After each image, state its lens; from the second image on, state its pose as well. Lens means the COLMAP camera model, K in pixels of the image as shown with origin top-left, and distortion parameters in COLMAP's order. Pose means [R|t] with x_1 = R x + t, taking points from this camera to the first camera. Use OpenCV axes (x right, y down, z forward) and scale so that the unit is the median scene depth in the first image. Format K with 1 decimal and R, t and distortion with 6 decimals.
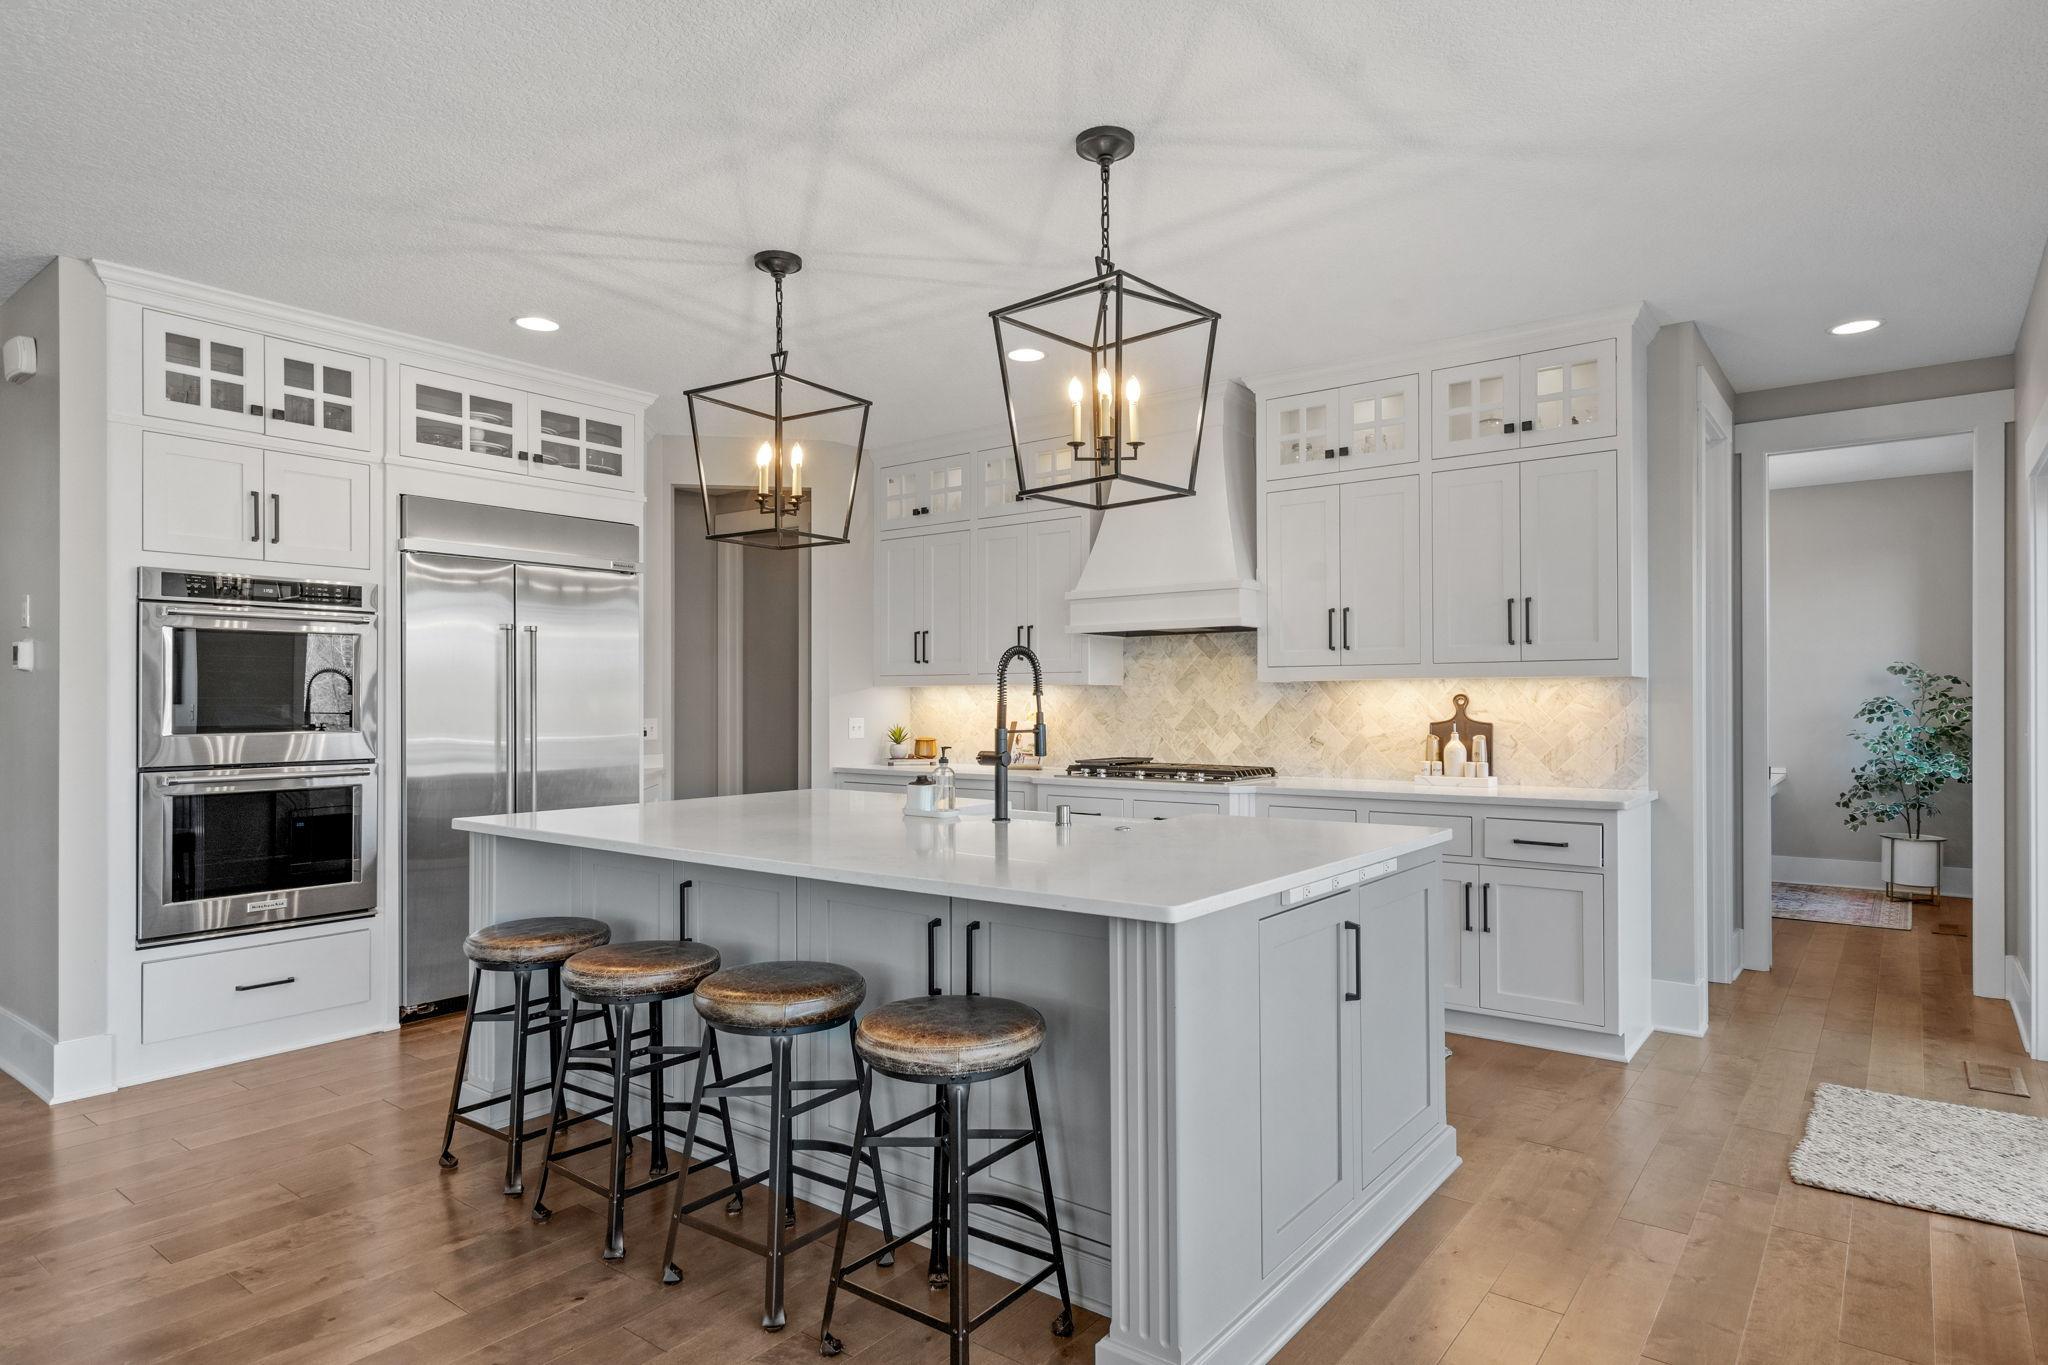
lens RADIAL K [[1160.5, 0, 1025.8], [0, 1160.5, 691.5], [0, 0, 1]] dist [0.015596, -0.001606]
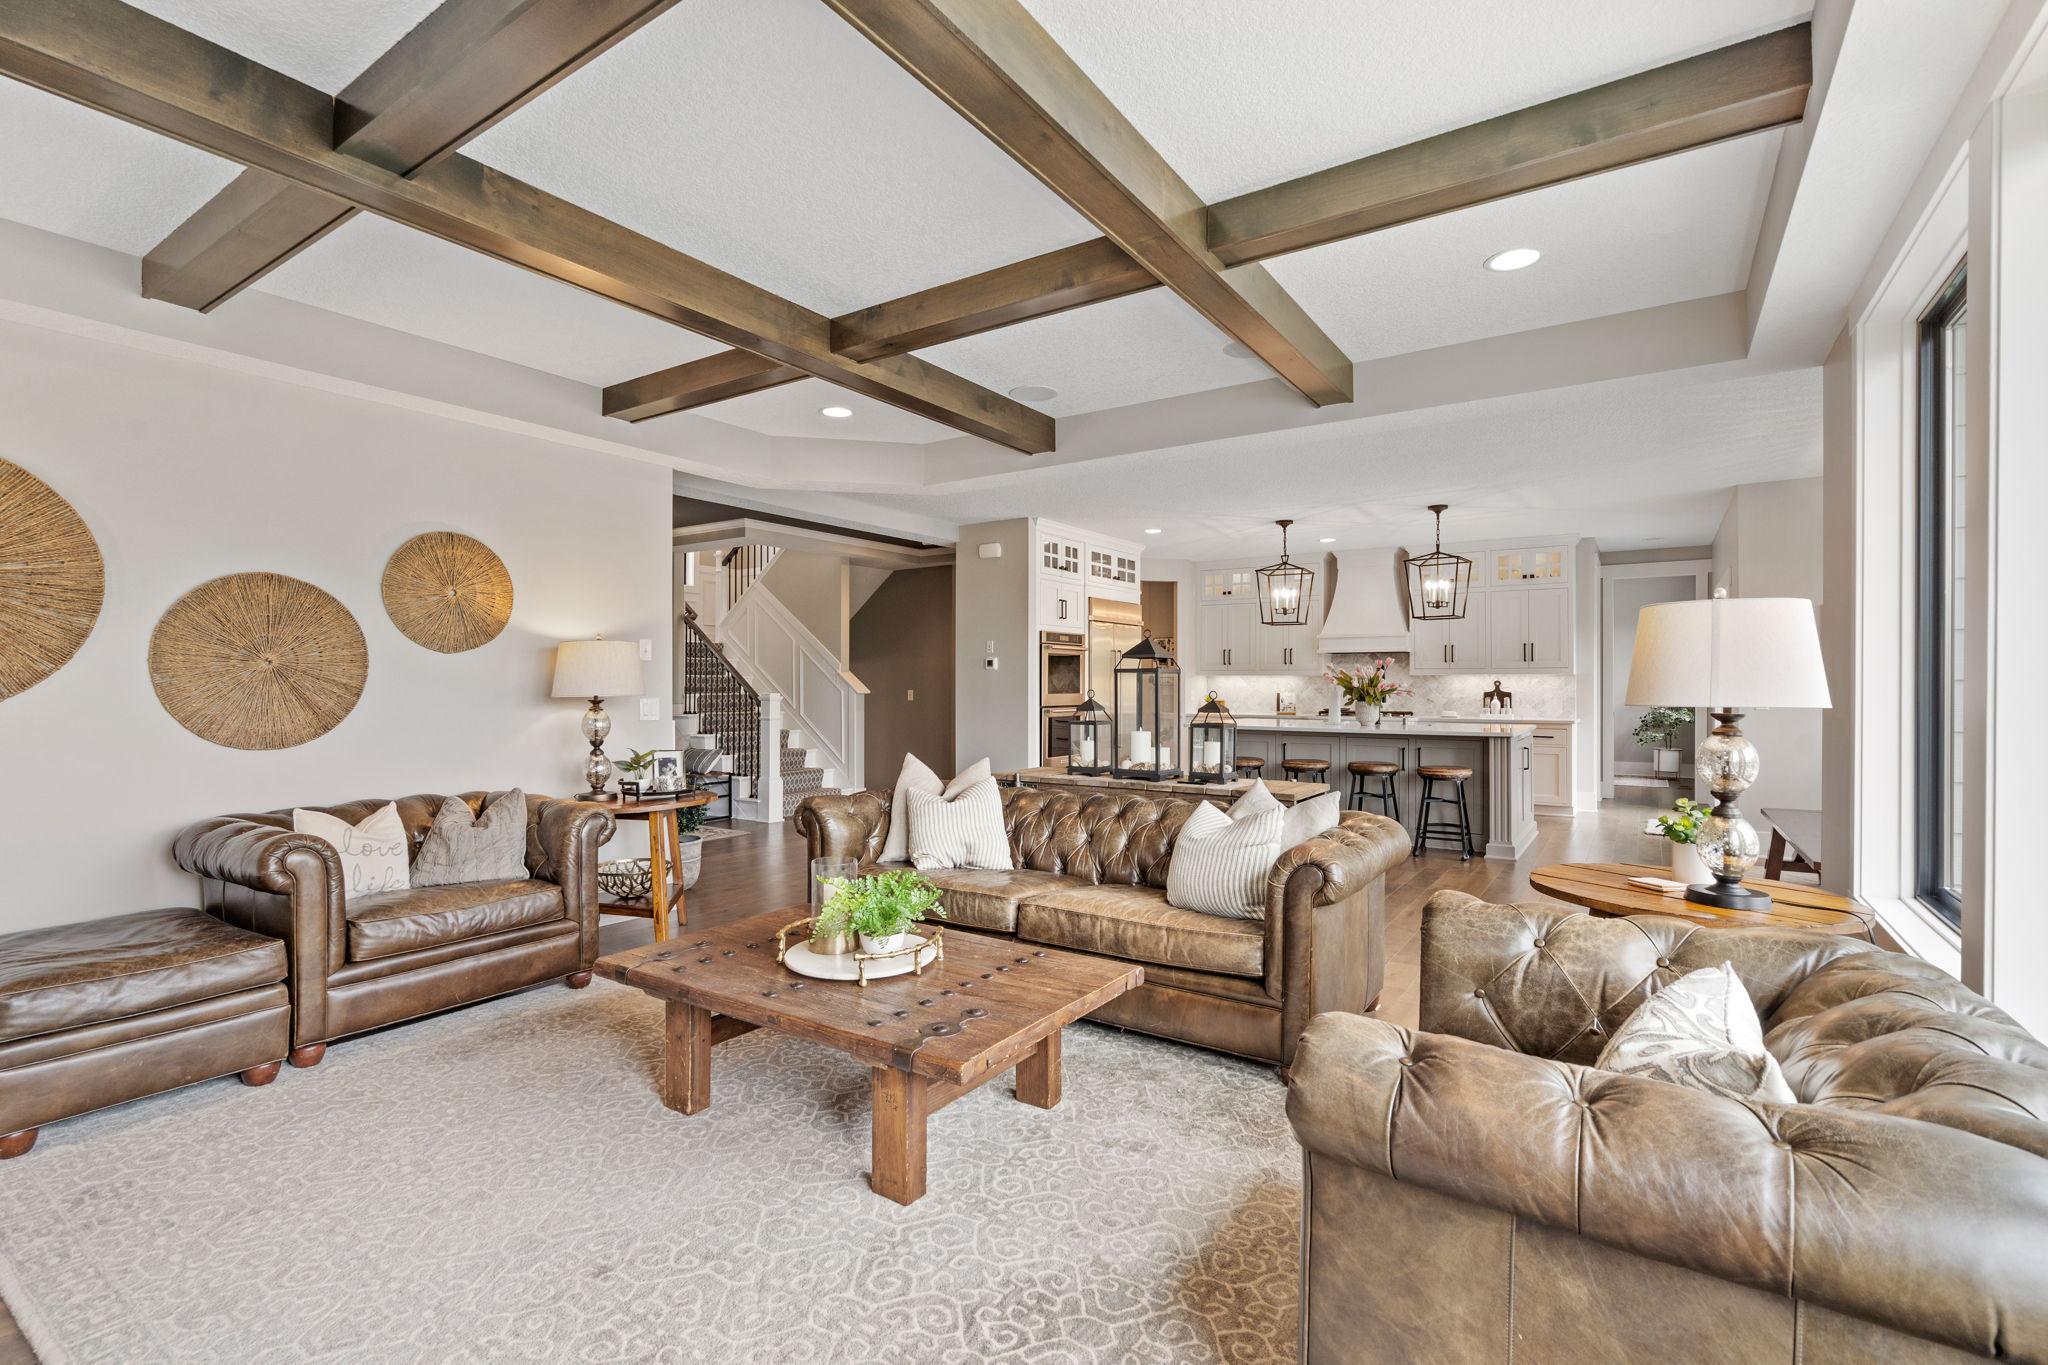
lens RADIAL K [[946.7, 0, 1025.8], [0, 946.7, 678.1], [0, 0, 1]] dist [0.000546, 0.000034]
pose [[0.997881, 0.005012, 0.064865, -0.708434], [-0.005270, 0.999979, 0.003803, -0.005028], [-0.064844, -0.004136, 0.997887, -0.874766]]
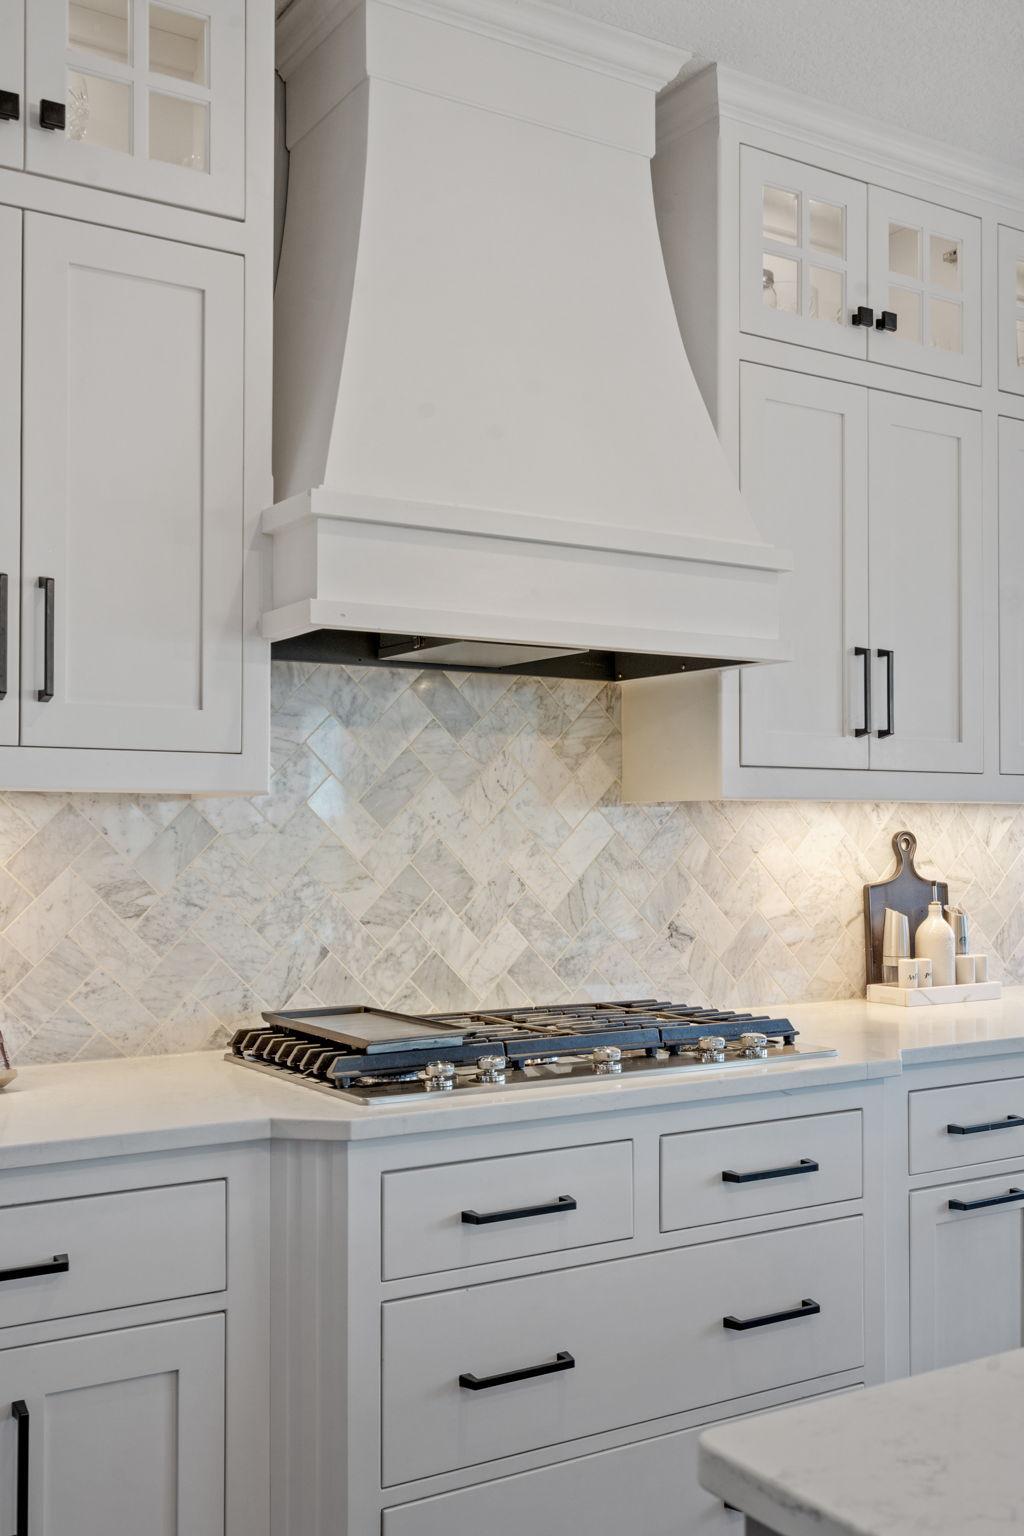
lens RADIAL K [[1477.5, 0, 477.0], [0, 1477.5, 798.5], [0, 0, 1]] dist [0.008944, 0.000000]
pose [[0.370345, 0.030917, 0.928380, -0.332003], [-0.004332, 0.999493, -0.031557, 0.009008], [-0.928884, 0.007665, 0.370291, 0.891675]]
